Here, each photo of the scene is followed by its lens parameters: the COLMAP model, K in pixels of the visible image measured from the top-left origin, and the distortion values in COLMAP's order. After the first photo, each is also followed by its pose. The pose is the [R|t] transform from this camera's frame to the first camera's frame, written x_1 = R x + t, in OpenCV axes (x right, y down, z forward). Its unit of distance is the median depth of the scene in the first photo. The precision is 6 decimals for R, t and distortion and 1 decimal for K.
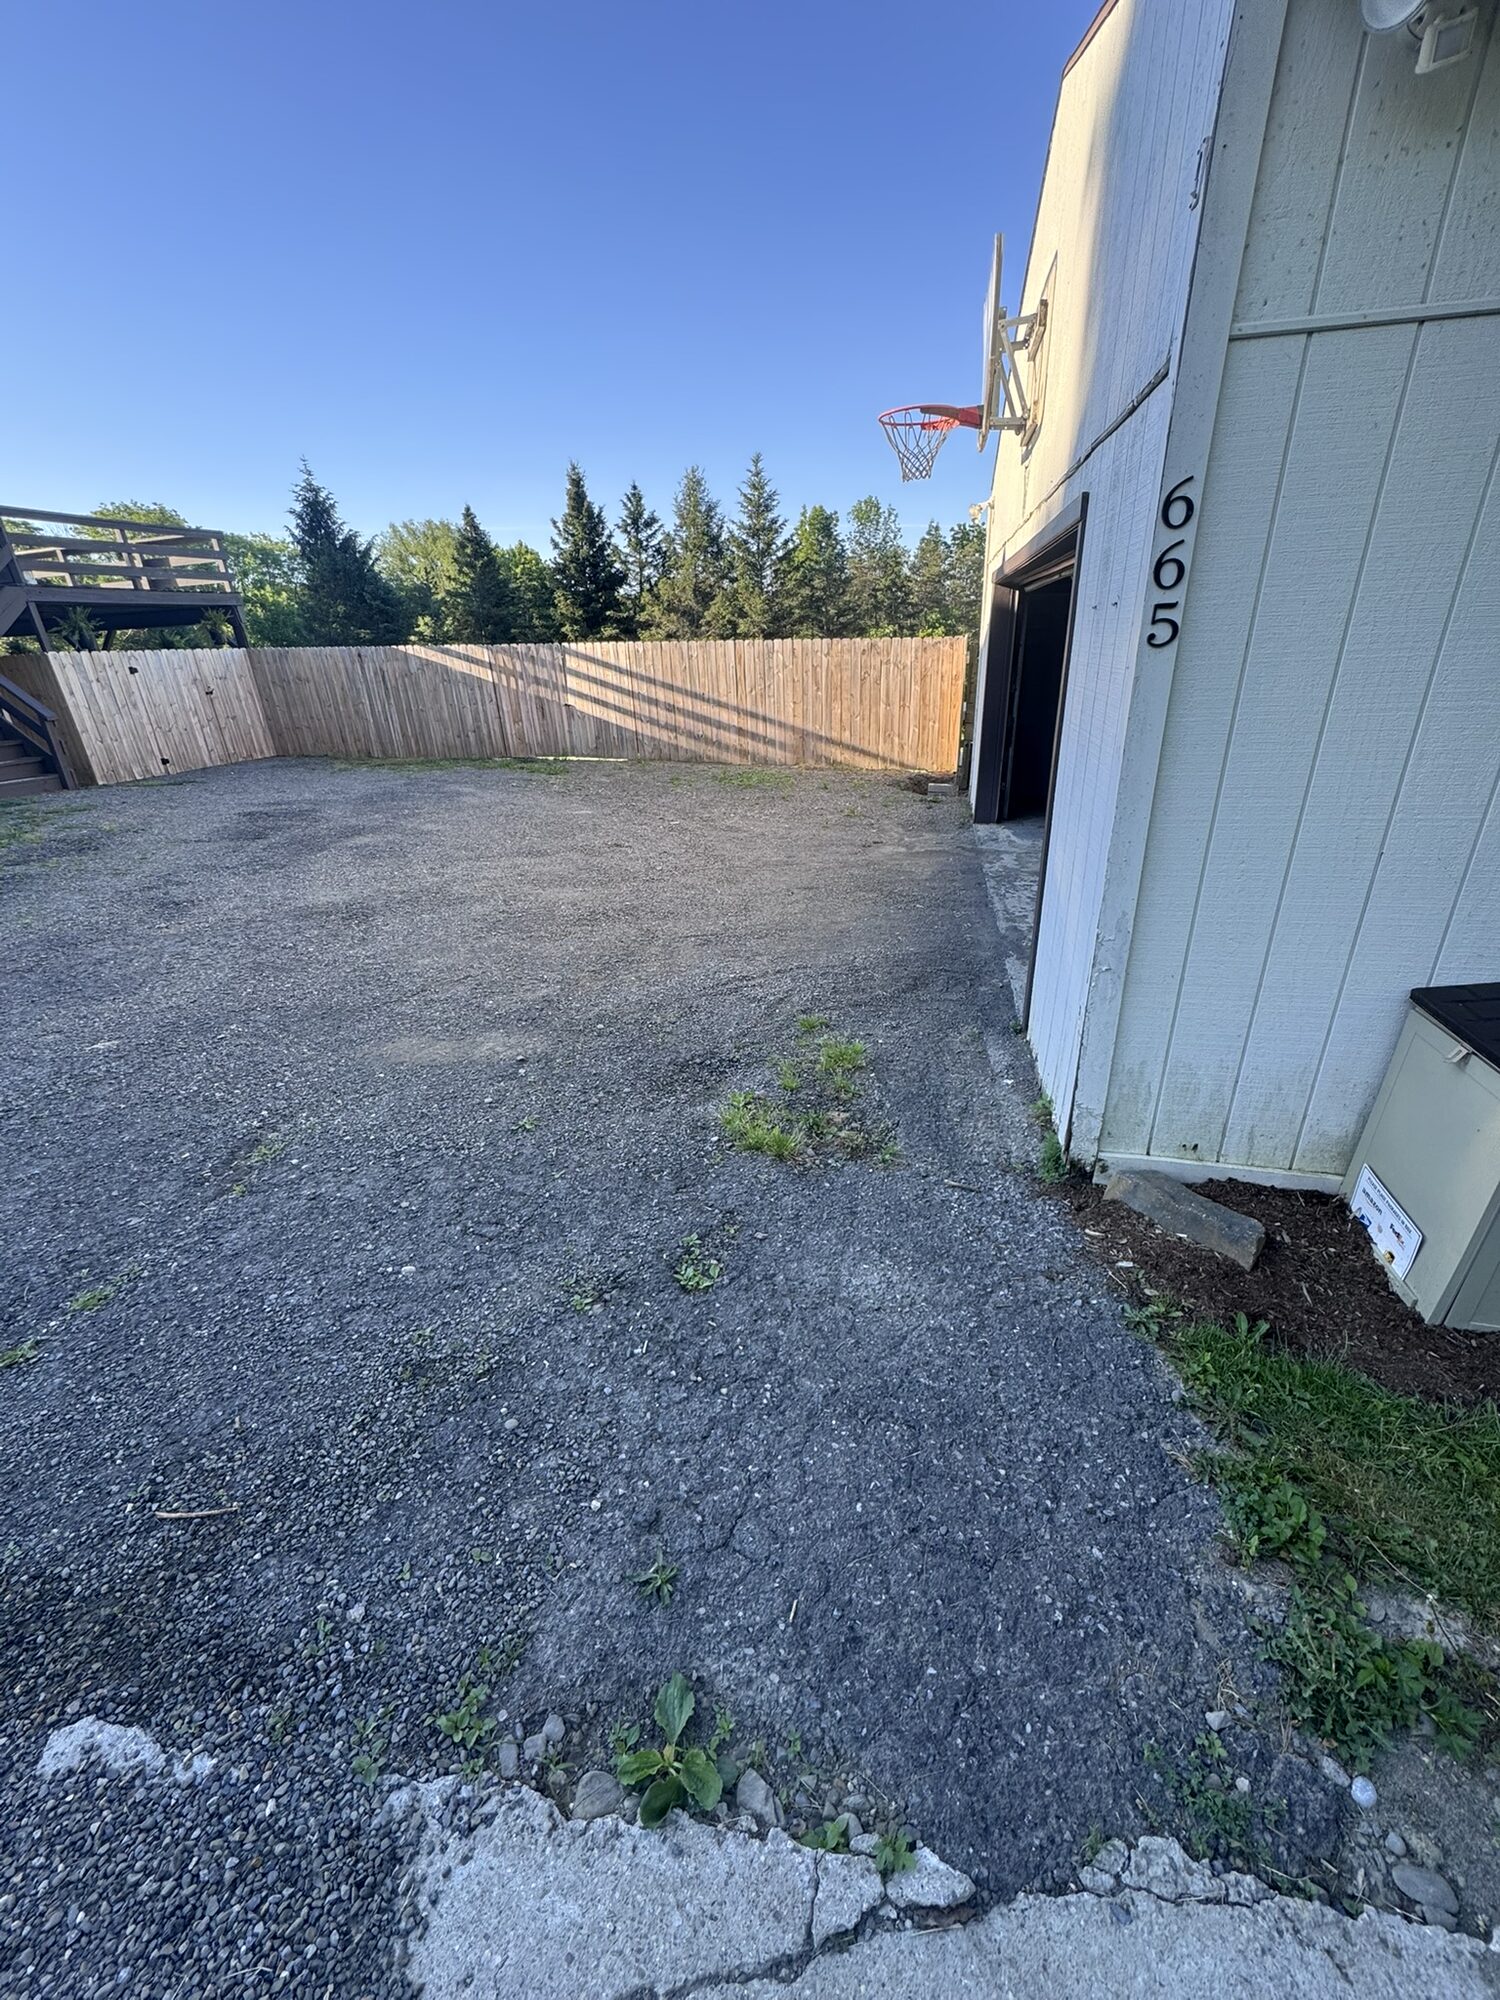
lens RADIAL K [[785.4, 0, 745.4], [0, 785.4, 986.7], [0, 0, 1]] dist [0.001888, -0.000834]
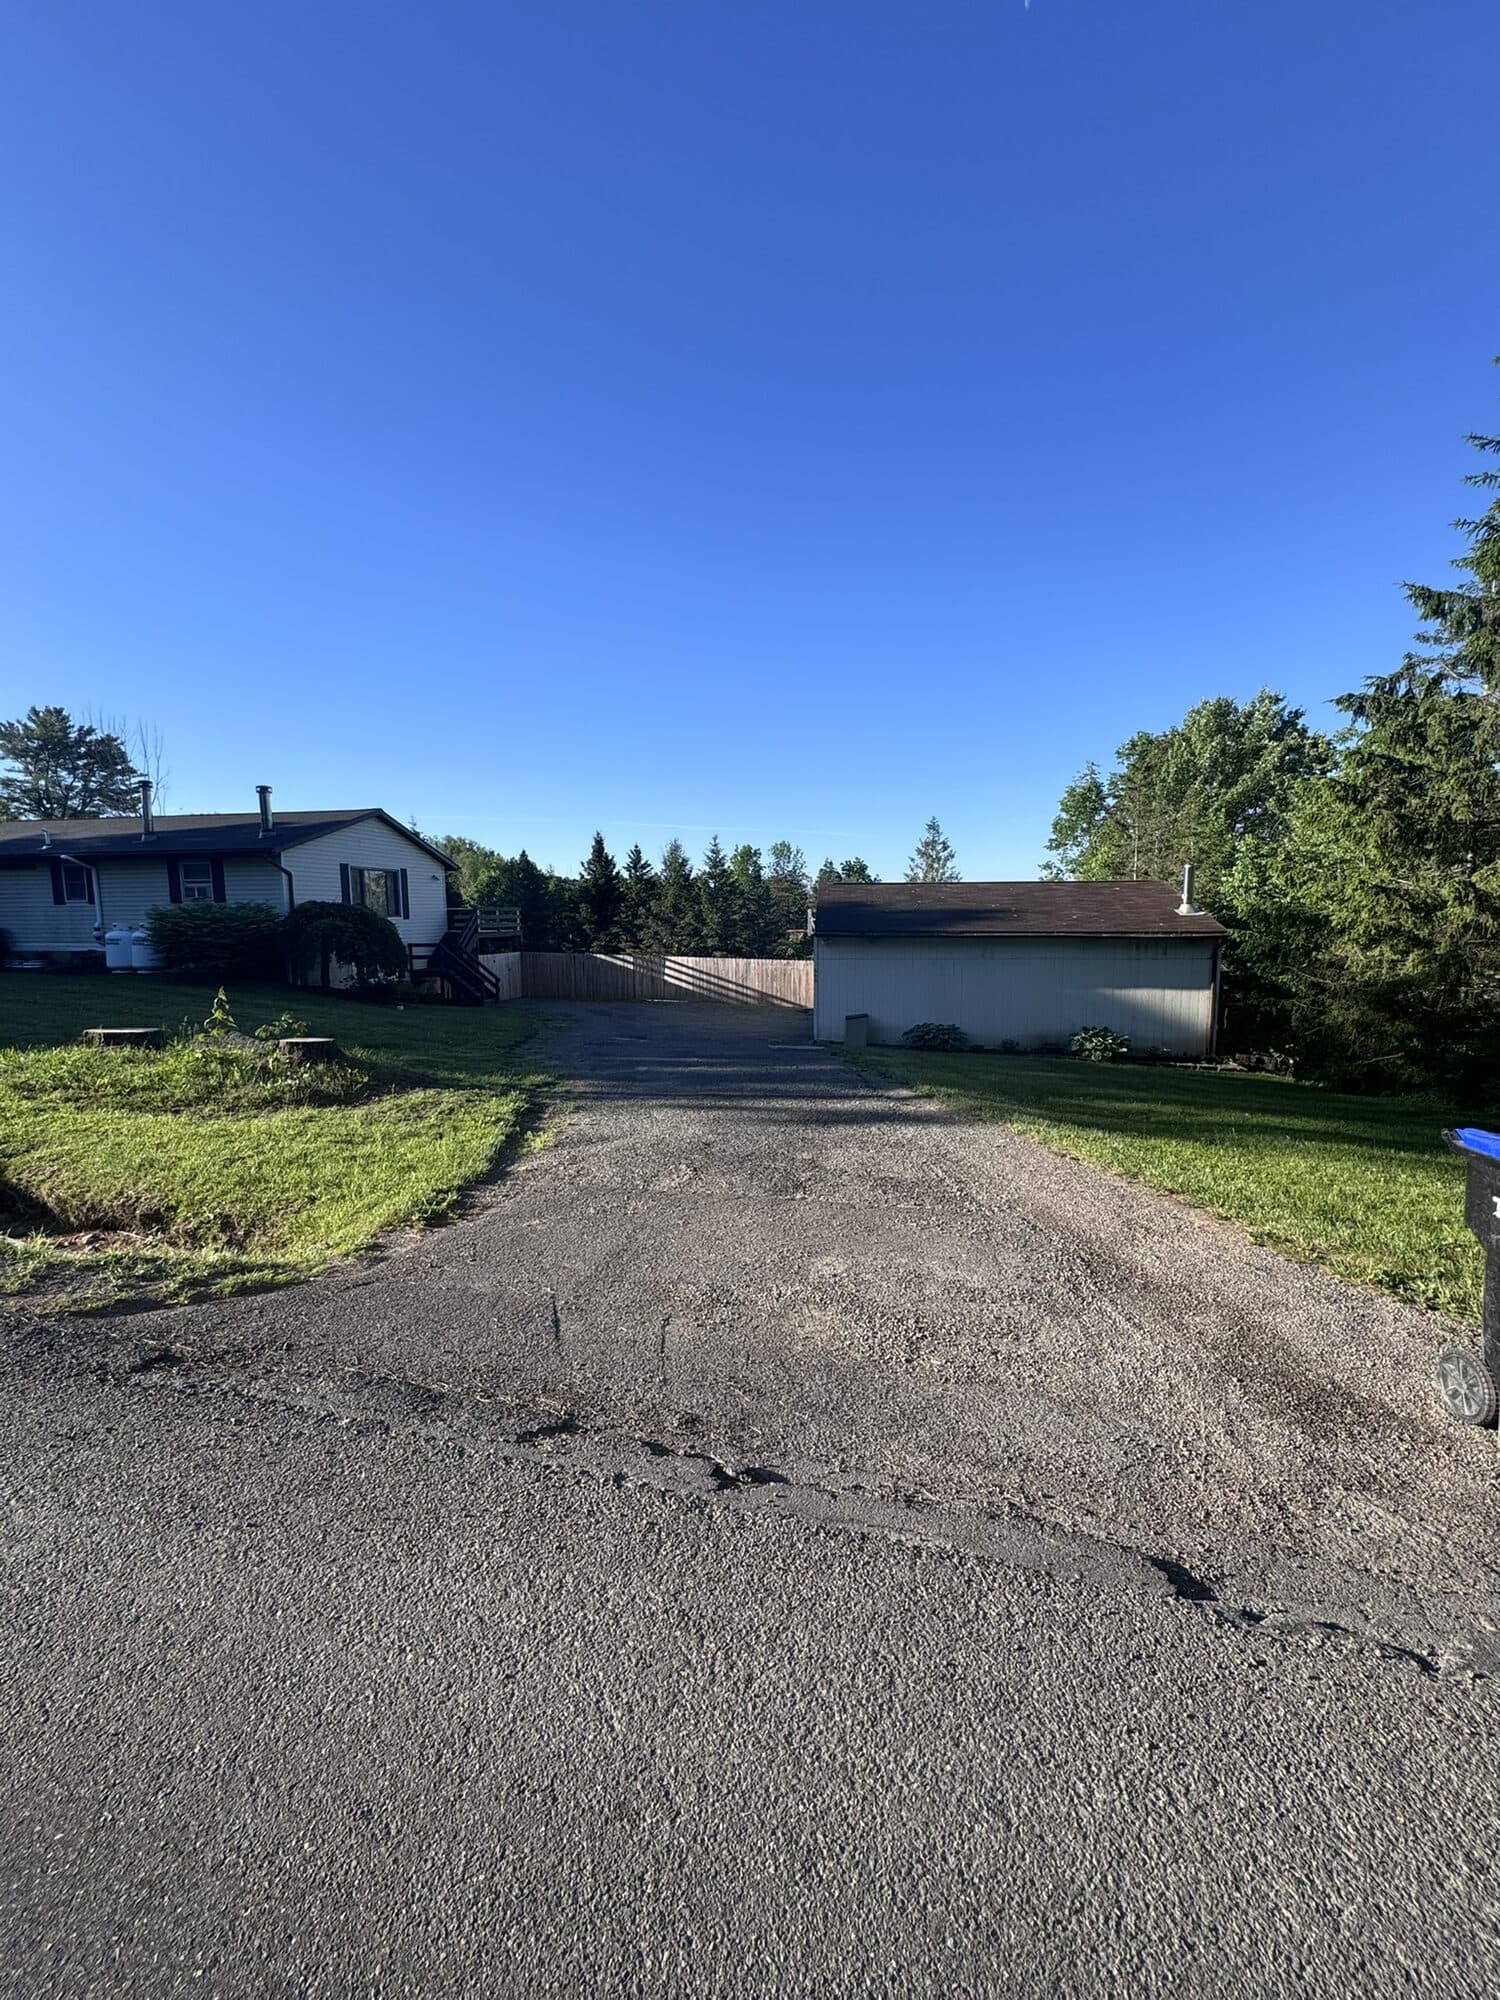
lens RADIAL K [[785.4, 0, 756.4], [0, 785.4, 986.1], [0, 0, 1]] dist [0.001888, -0.000834]
pose [[0.993455, 0.028964, 0.110490, -0.070527], [0.008569, 0.945691, -0.324954, 0.151449], [-0.113901, 0.323774, 0.939253, -0.437479]]
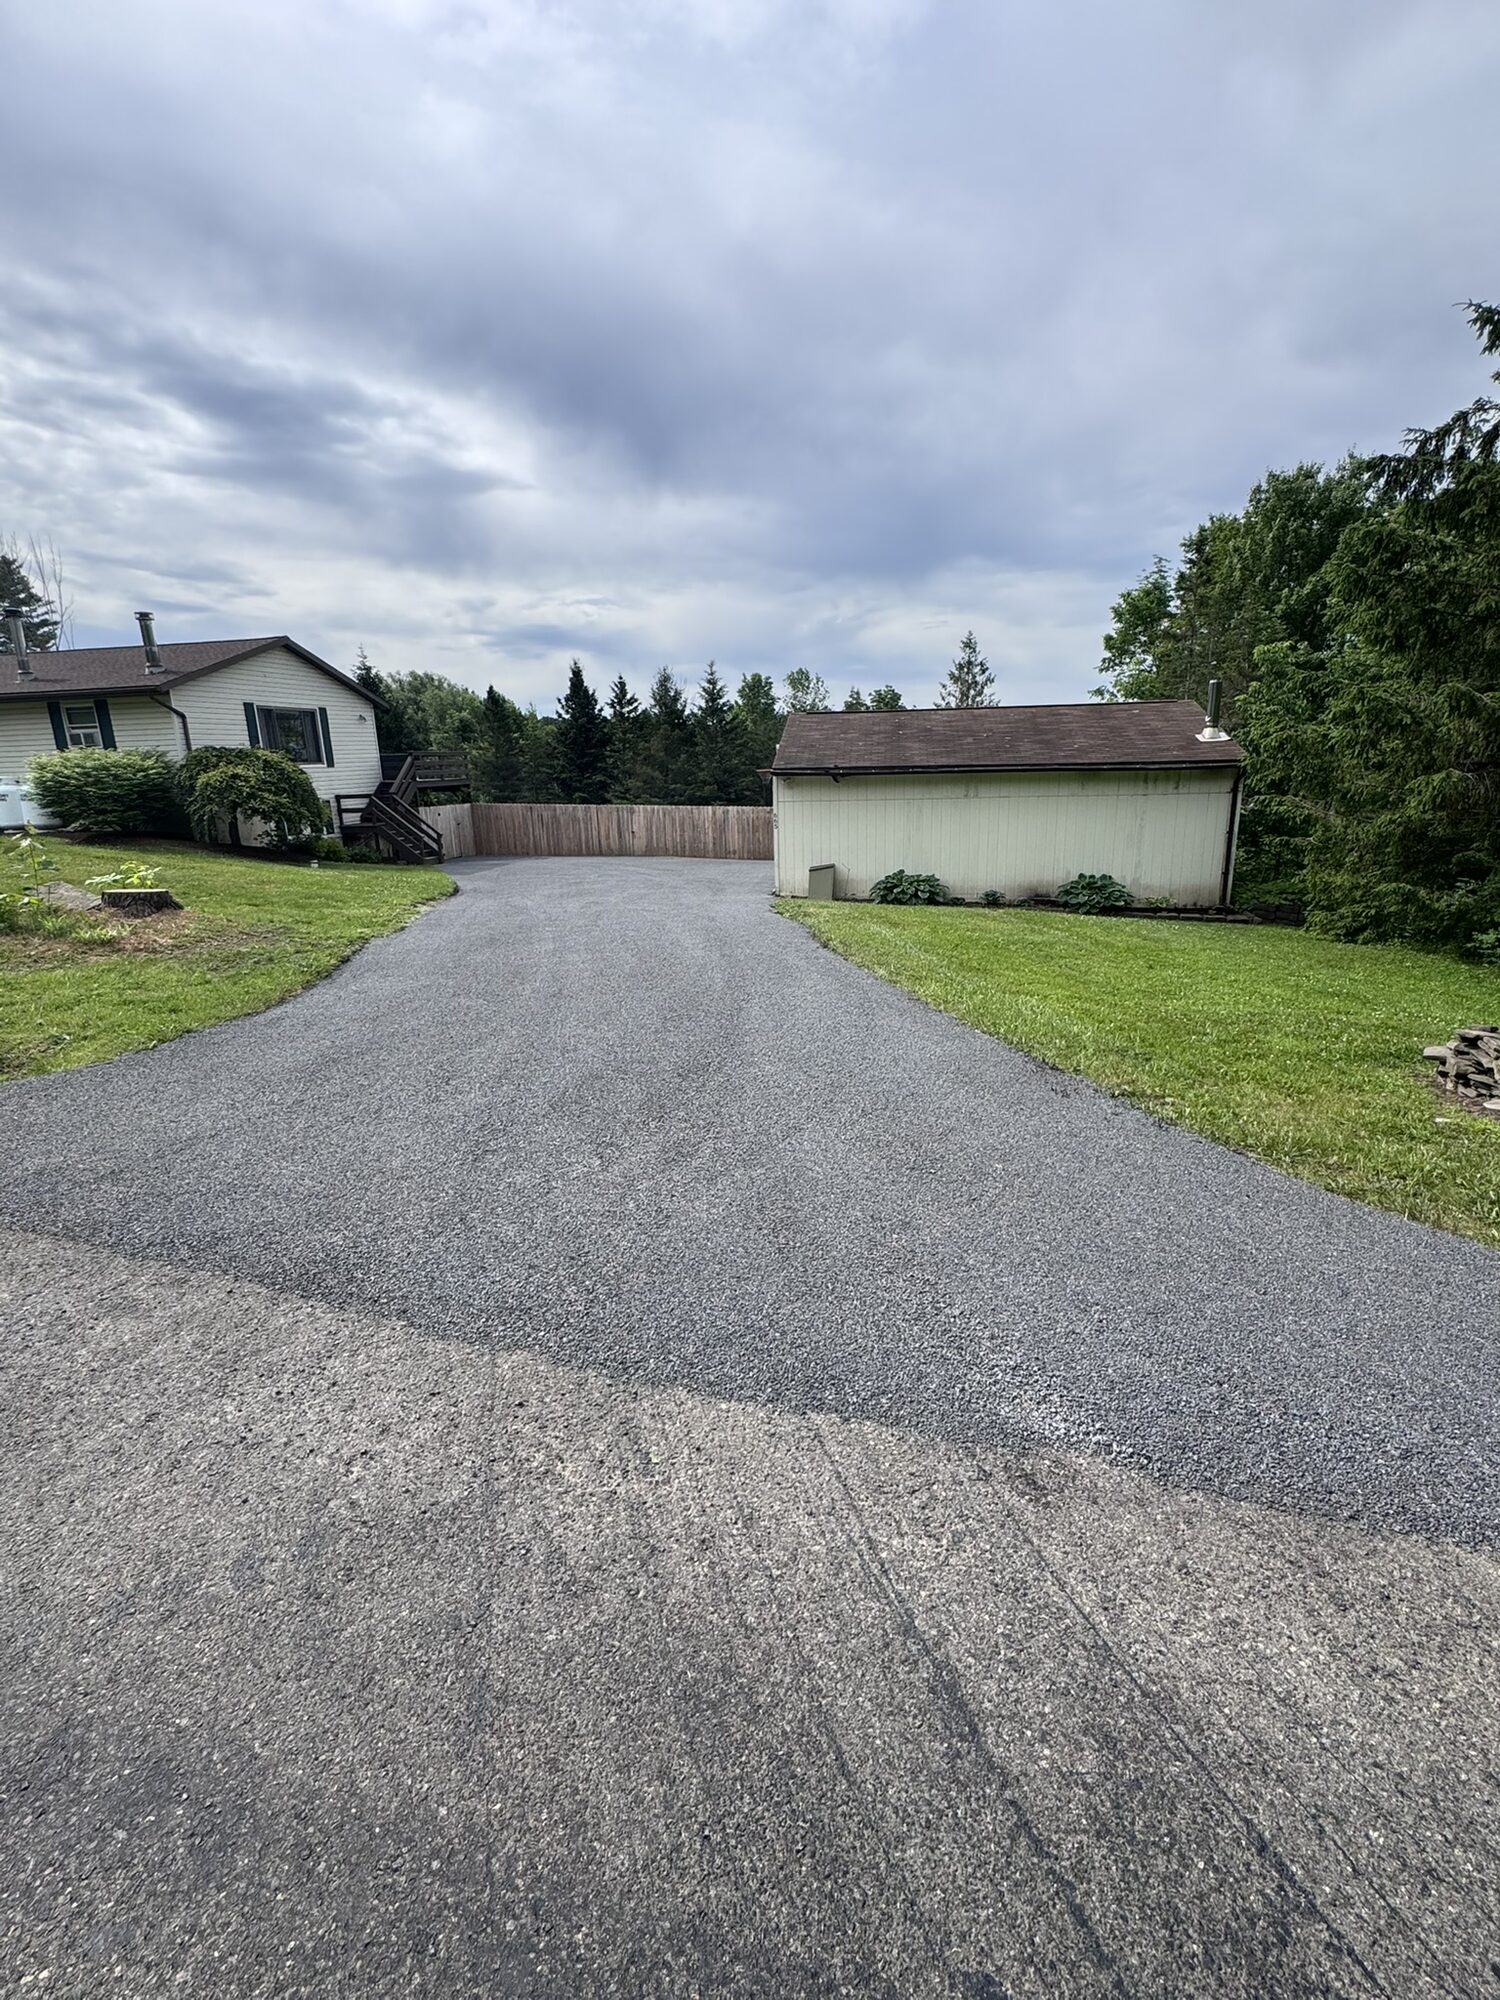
lens RADIAL K [[894.0, 0, 758.1], [0, 894.0, 970.8], [0, 0, 1]] dist [0.010284, 0.000369]
pose [[0.996983, 0.000547, 0.077615, -0.025177], [0.014132, 0.981982, -0.188444, 0.160405], [-0.076320, 0.188972, 0.979012, -0.450219]]
